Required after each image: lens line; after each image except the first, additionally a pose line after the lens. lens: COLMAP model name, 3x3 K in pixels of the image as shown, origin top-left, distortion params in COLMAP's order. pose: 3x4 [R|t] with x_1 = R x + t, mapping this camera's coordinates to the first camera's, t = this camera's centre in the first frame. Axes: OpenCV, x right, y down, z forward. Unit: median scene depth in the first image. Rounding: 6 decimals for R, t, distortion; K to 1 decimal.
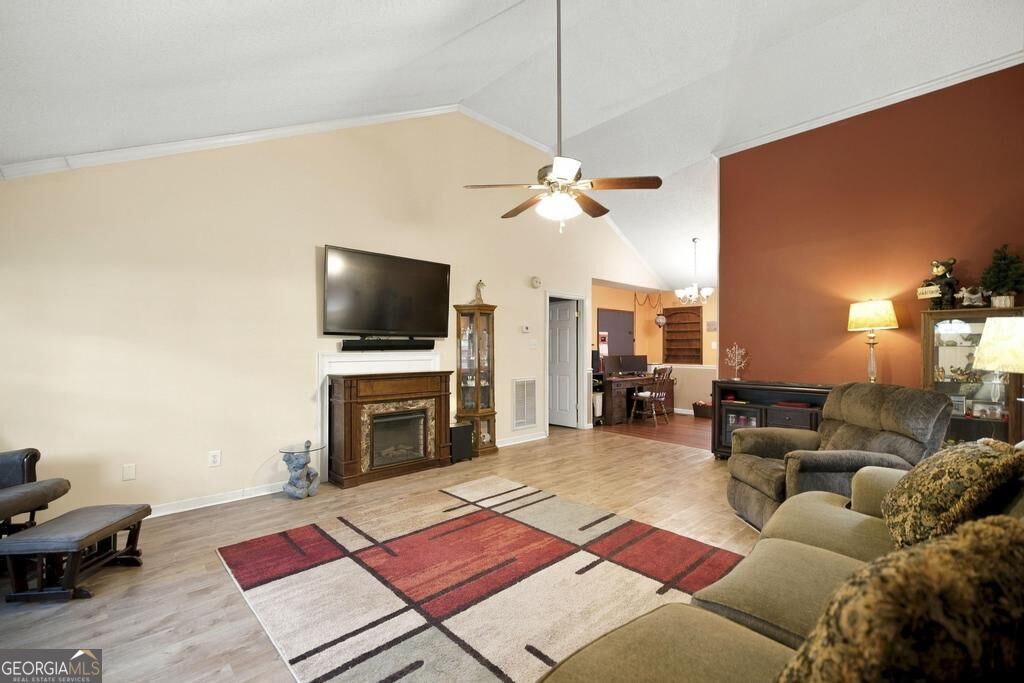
lens RADIAL K [[433.6, 0, 514.2], [0, 433.6, 347.3], [0, 0, 1]] dist [0.013828, -0.001015]
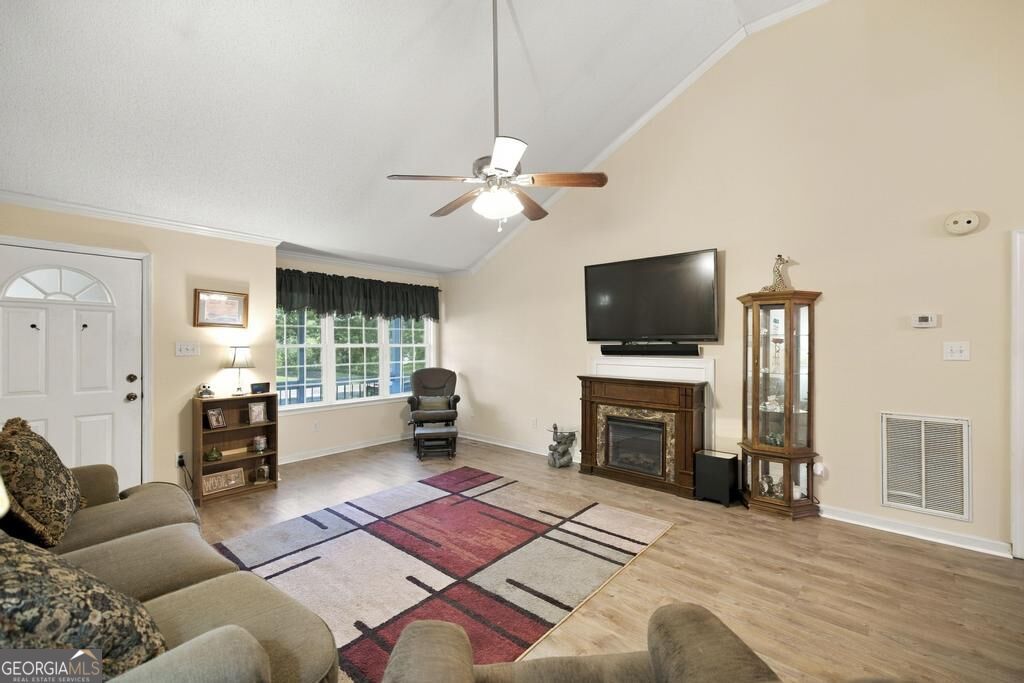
lens RADIAL K [[433.6, 0, 521.3], [0, 433.6, 340.8], [0, 0, 1]] dist [0.013828, -0.001015]
pose [[0.111595, -0.000923, -0.993753, 0.776638], [0.002006, 0.999998, -0.000704, -0.030712], [0.993752, -0.001915, 0.111596, 0.735339]]
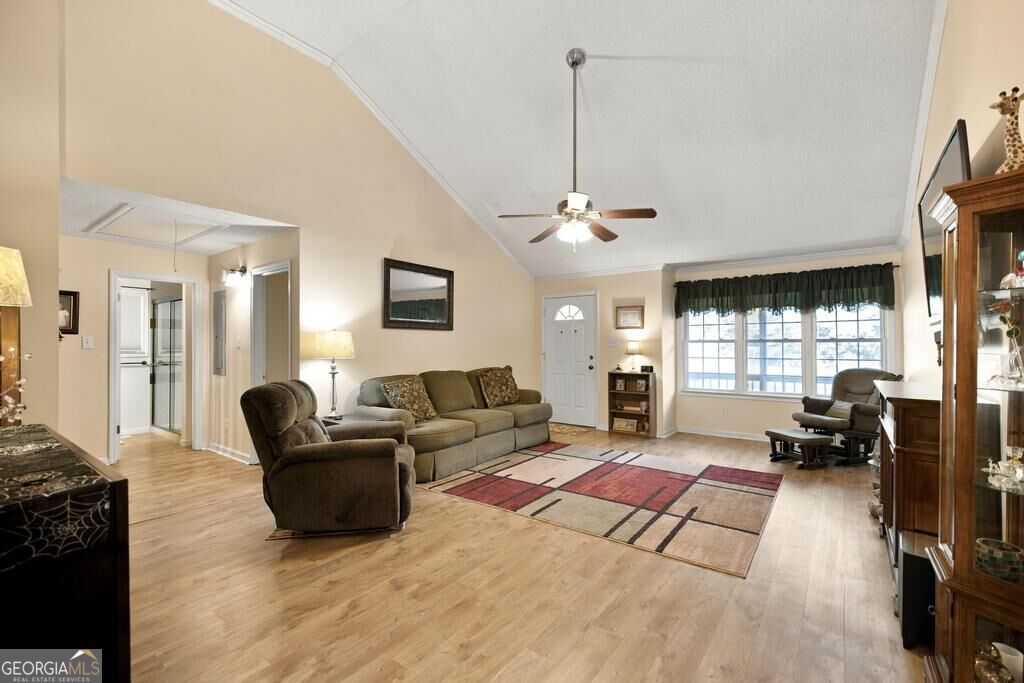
lens RADIAL K [[433.6, 0, 510.4], [0, 433.6, 346.6], [0, 0, 1]] dist [0.013828, -0.001015]
pose [[-0.986206, 0.004216, -0.165469, 0.380318], [0.004443, 0.999990, -0.001005, 0.001591], [0.165463, -0.001727, -0.986214, 1.695445]]
